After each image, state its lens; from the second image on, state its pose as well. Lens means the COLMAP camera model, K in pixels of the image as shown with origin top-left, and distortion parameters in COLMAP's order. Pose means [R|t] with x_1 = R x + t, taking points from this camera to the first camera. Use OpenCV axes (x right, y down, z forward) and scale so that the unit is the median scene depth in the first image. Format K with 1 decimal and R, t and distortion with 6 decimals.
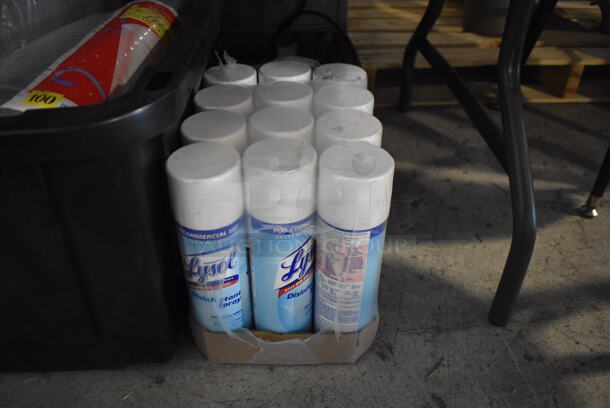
lens RADIAL K [[474.1, 0, 306.6], [0, 474.1, 205.5], [0, 0, 1]] dist [-0.099662, 0.014137]
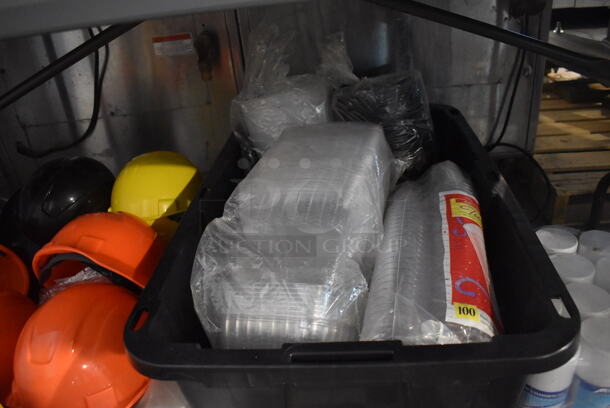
lens RADIAL K [[474.1, 0, 306.6], [0, 474.1, 205.5], [0, 0, 1]] dist [-0.099662, 0.014137]
pose [[0.984401, -0.022209, -0.174532, -0.584740], [0.001480, 0.993011, -0.118010, -0.282120], [0.175933, 0.115911, 0.977554, -0.385639]]
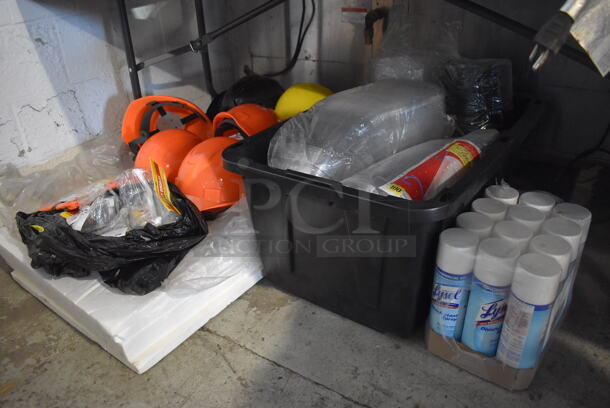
lens RADIAL K [[474.1, 0, 306.6], [0, 474.1, 205.5], [0, 0, 1]] dist [-0.099662, 0.014137]
pose [[0.758787, 0.271517, -0.592048, 0.345110], [-0.347201, 0.937671, -0.014961, 0.020564], [0.551084, 0.216912, 0.805764, -0.779923]]
